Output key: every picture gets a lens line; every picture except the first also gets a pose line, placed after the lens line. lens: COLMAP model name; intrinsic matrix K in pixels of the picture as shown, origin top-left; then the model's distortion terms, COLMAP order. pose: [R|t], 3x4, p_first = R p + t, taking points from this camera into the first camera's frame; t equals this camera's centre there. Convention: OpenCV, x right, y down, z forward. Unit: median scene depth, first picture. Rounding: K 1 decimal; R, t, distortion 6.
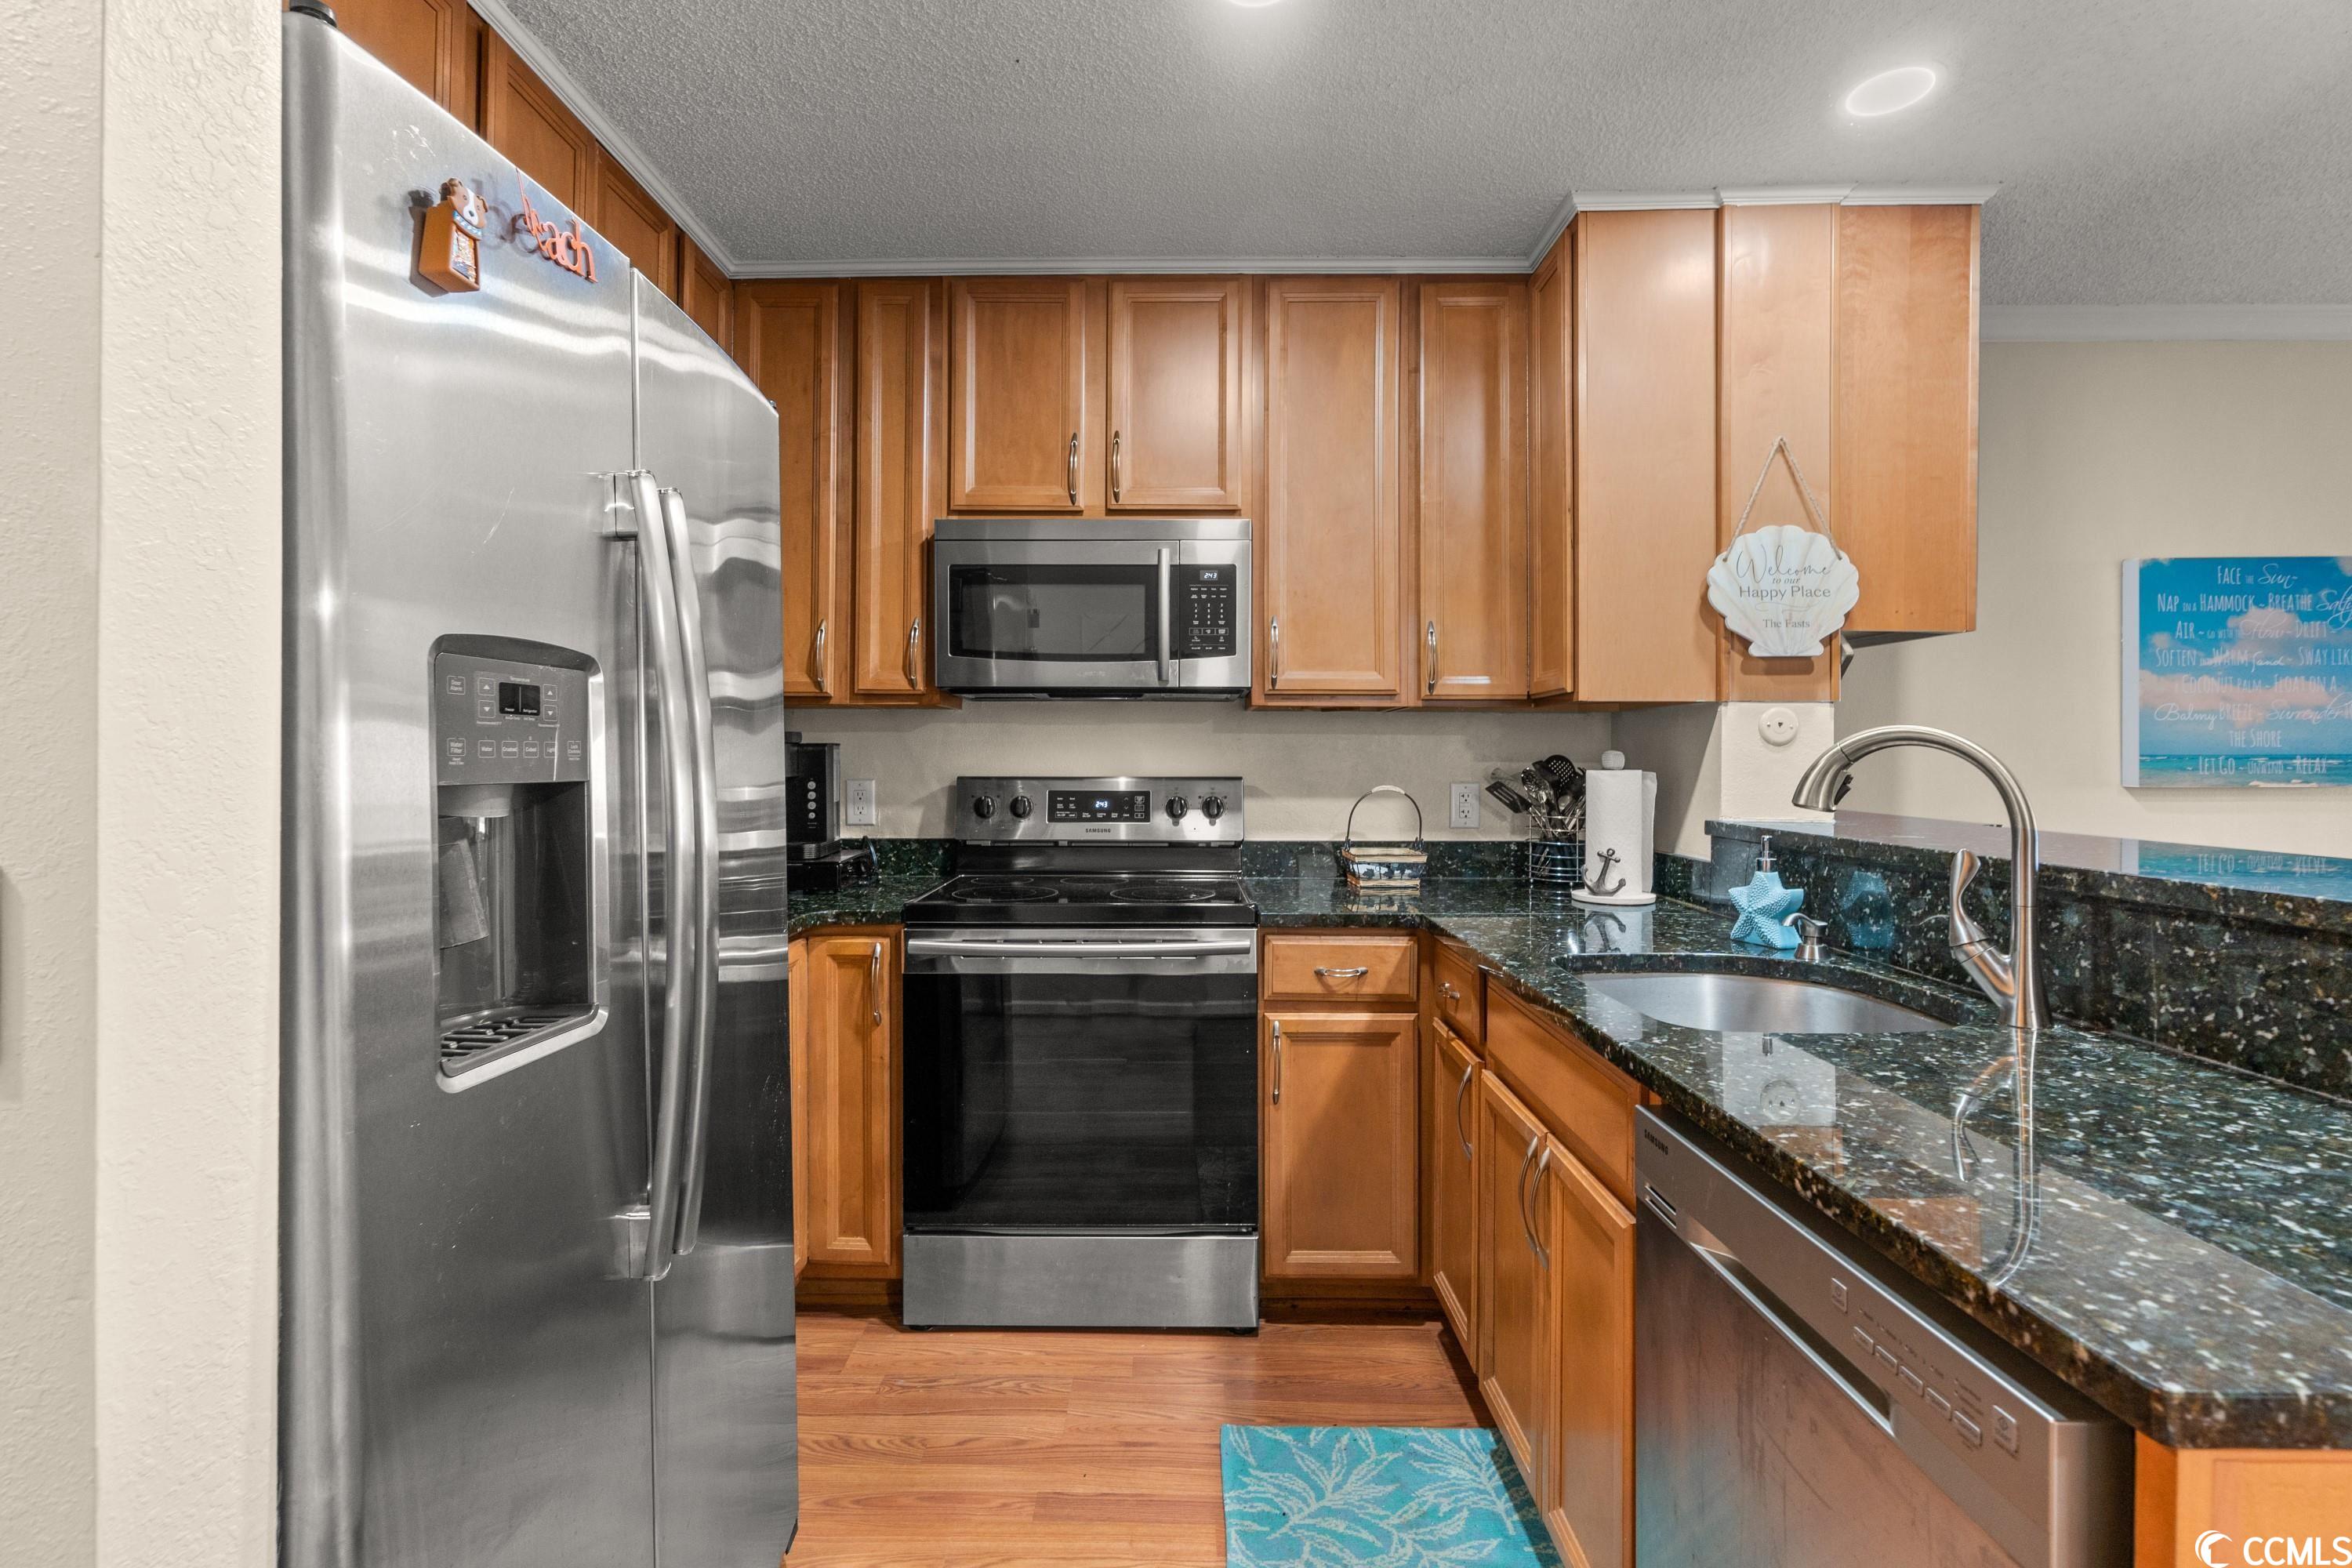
lens RADIAL K [[1081.3, 0, 1163.7], [0, 1081.3, 750.9], [0, 0, 1]] dist [-0.001410, -0.000039]
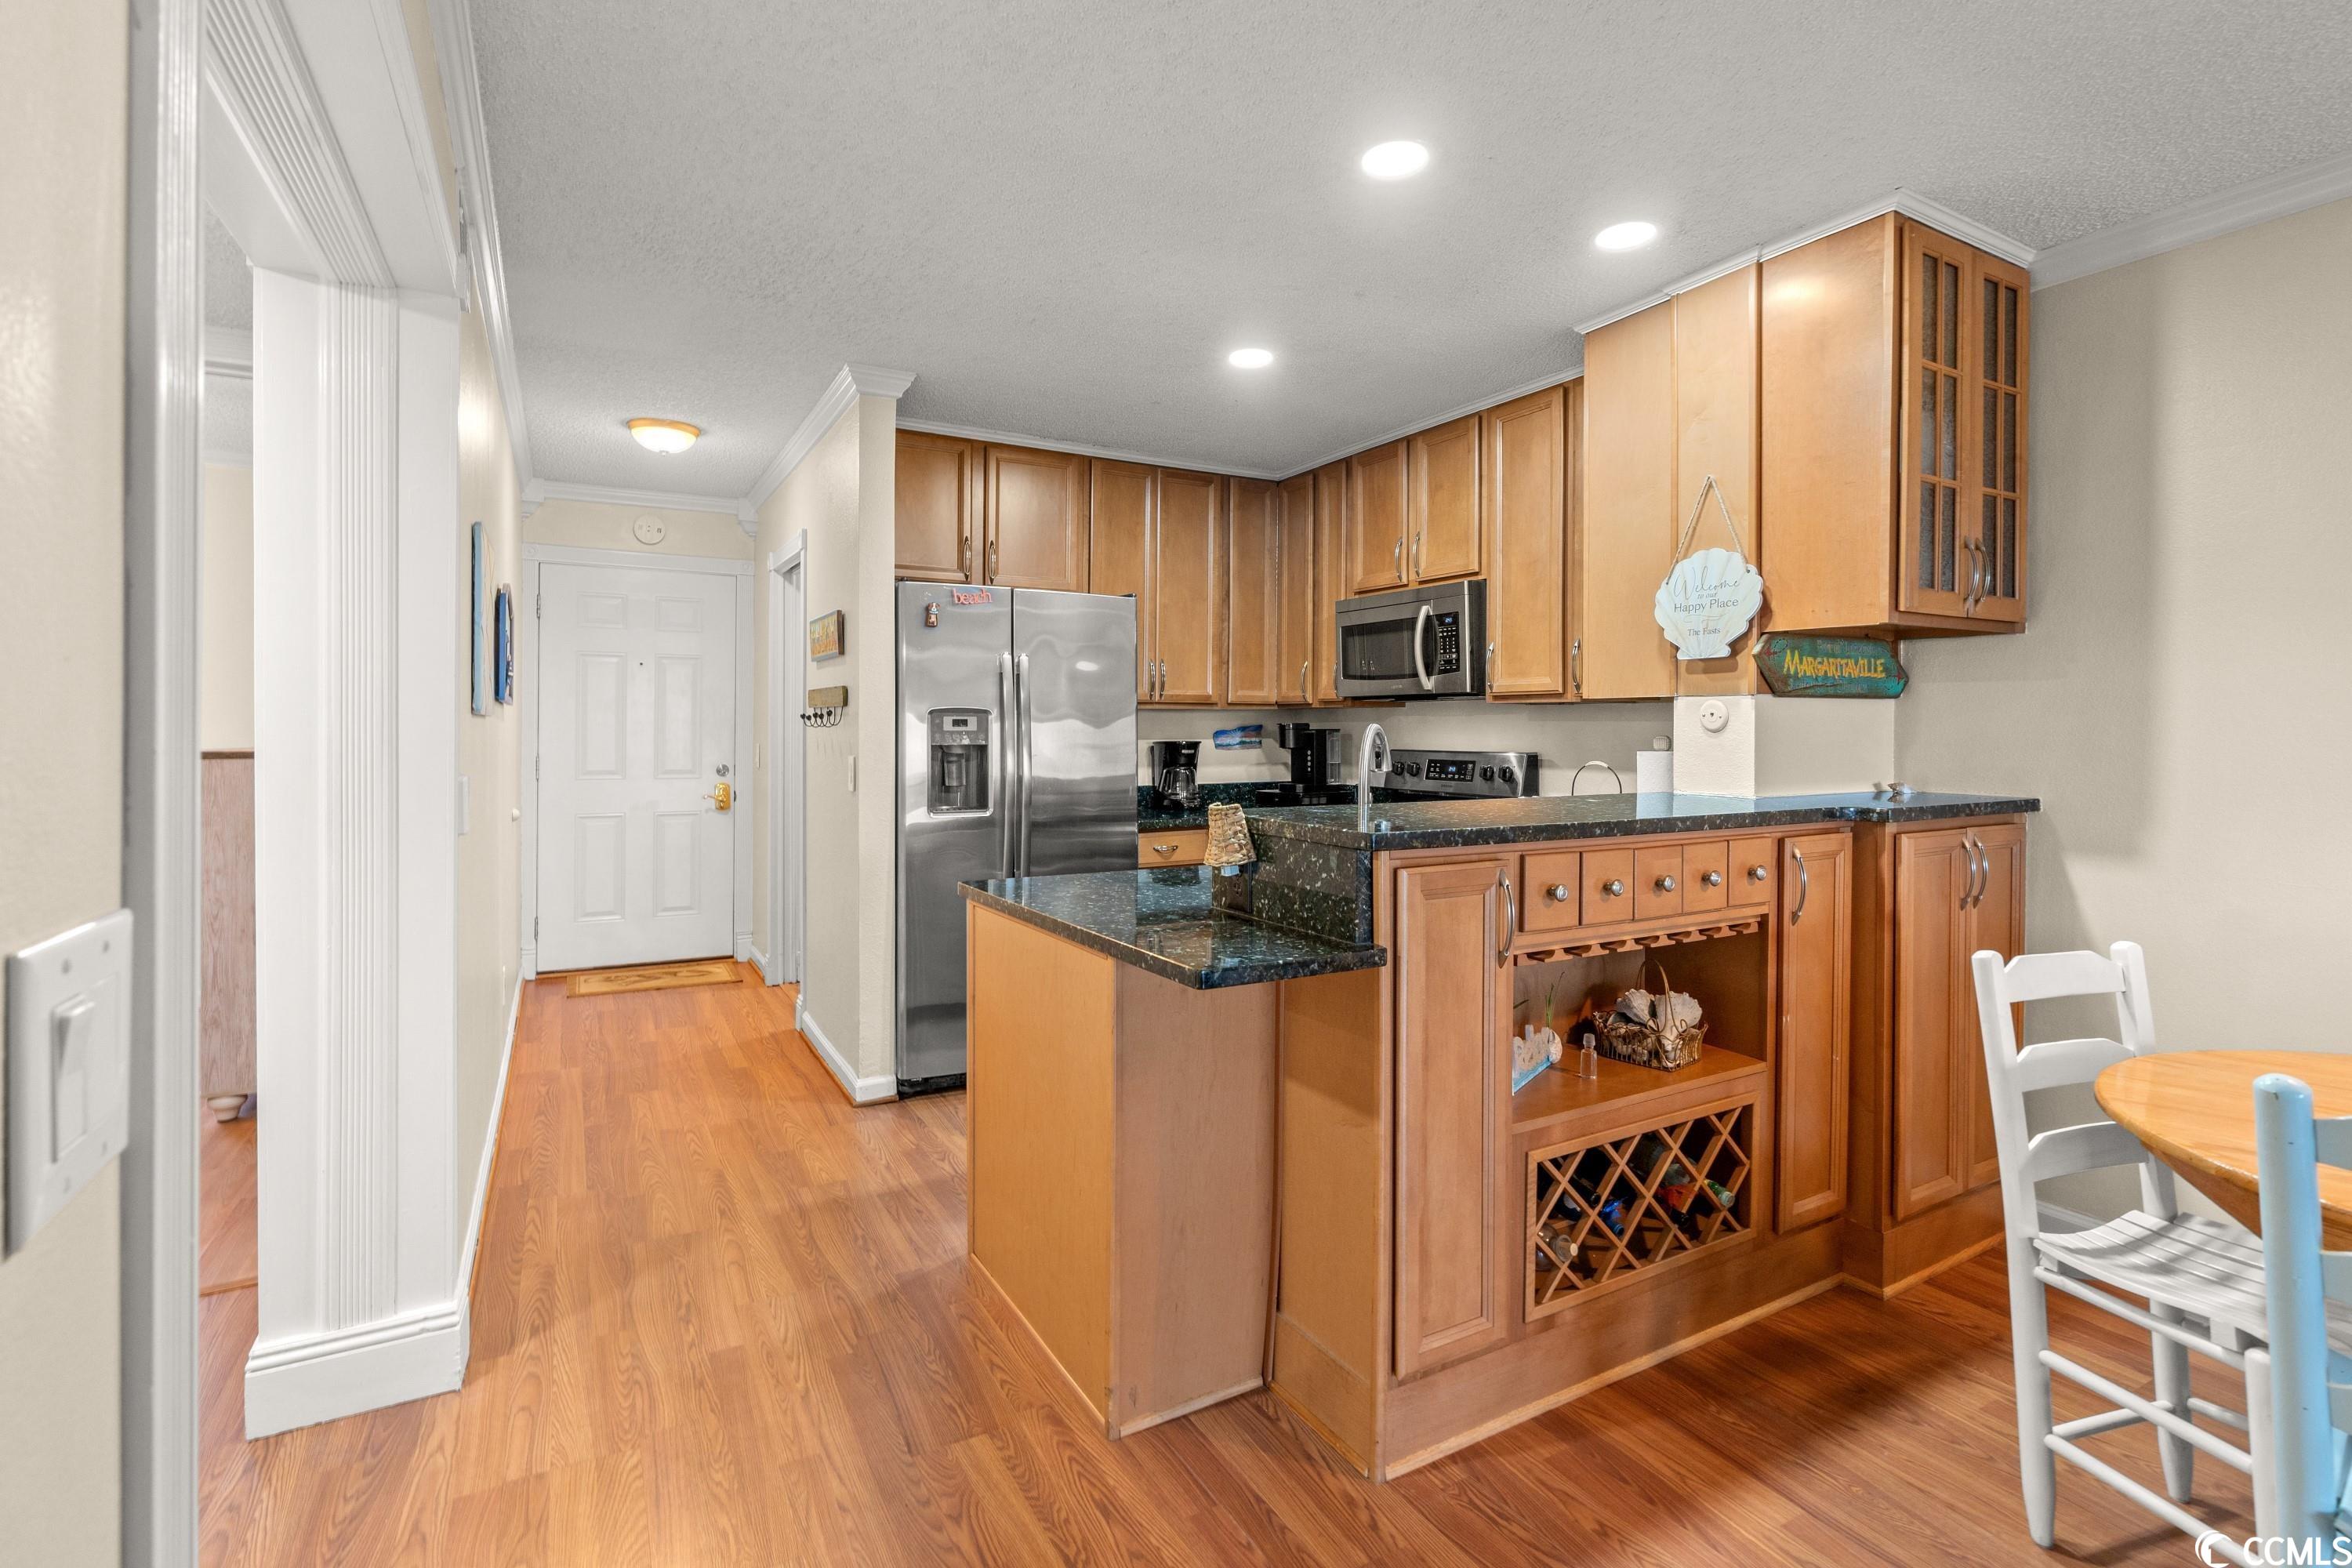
lens RADIAL K [[1081.3, 0, 1166.5], [0, 1081.3, 734.1], [0, 0, 1]] dist [-0.001410, -0.000039]
pose [[0.505290, 0.002830, -0.862945, 1.298978], [0.003238, 0.999981, 0.005175, -0.010812], [0.862943, -0.005409, 0.505272, -0.131714]]
